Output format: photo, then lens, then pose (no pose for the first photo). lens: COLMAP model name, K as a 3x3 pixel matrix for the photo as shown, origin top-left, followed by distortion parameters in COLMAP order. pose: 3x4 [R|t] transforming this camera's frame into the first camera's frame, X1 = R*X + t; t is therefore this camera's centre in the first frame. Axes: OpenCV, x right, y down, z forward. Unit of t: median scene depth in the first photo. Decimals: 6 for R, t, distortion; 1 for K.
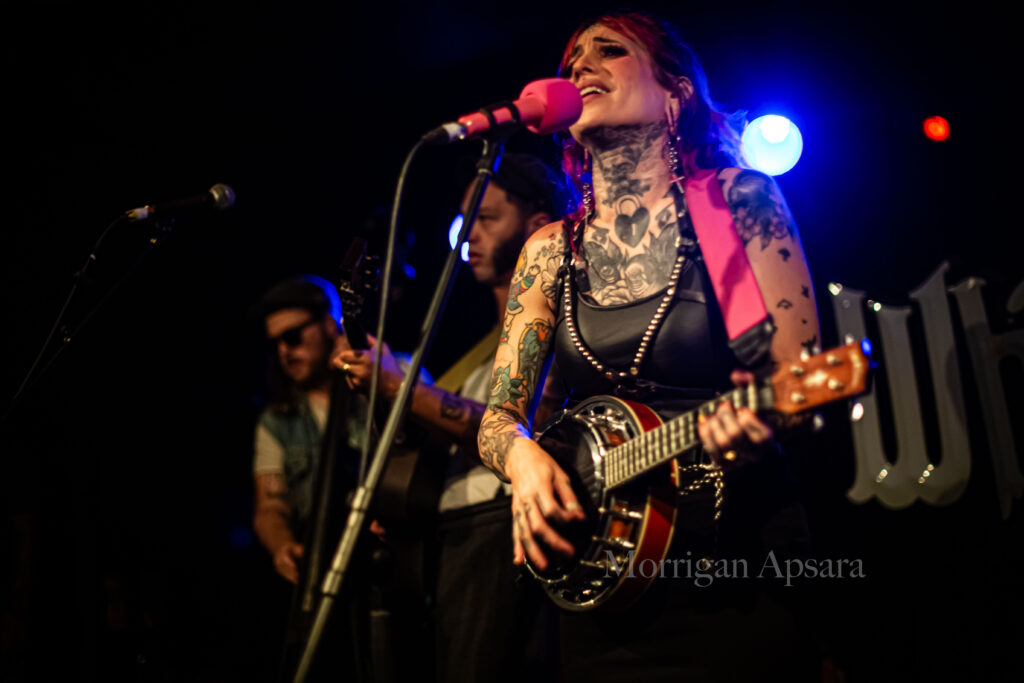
lens RADIAL K [[1489.8, 0, 512.0], [0, 1489.8, 341.5], [0, 0, 1]] dist [-0.162718, 0.169127]
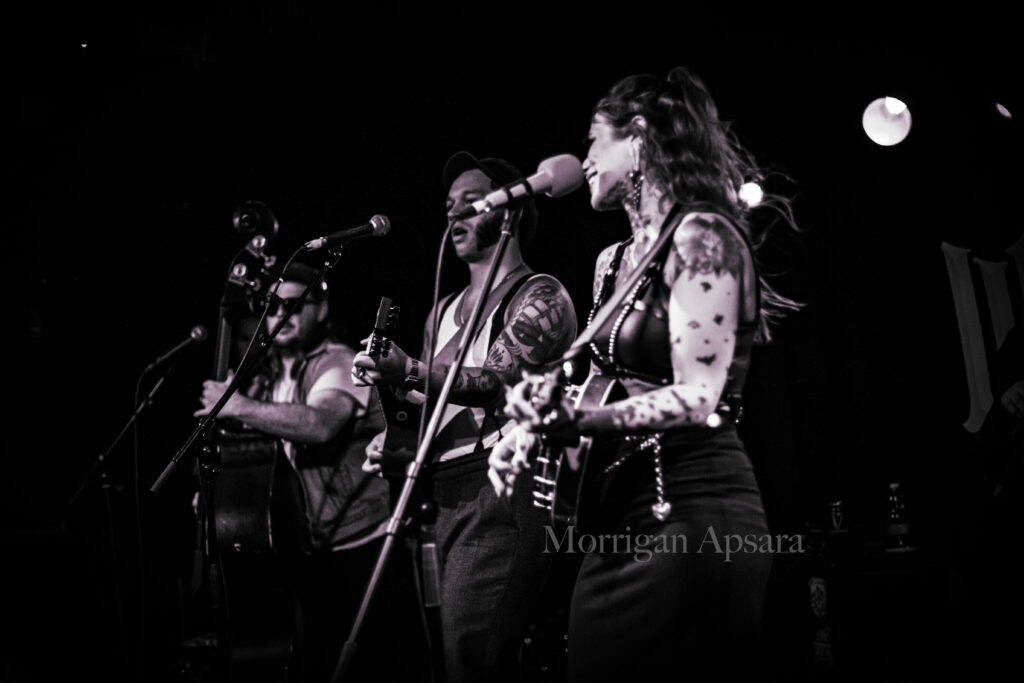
lens RADIAL K [[1489.8, 0, 512.0], [0, 1489.8, 341.5], [0, 0, 1]] dist [-0.162718, 0.169127]
pose [[0.976297, -0.041966, -0.212330, 0.269017], [0.054113, 0.997194, 0.051721, -0.079718], [0.209563, -0.061985, 0.975828, -0.364202]]
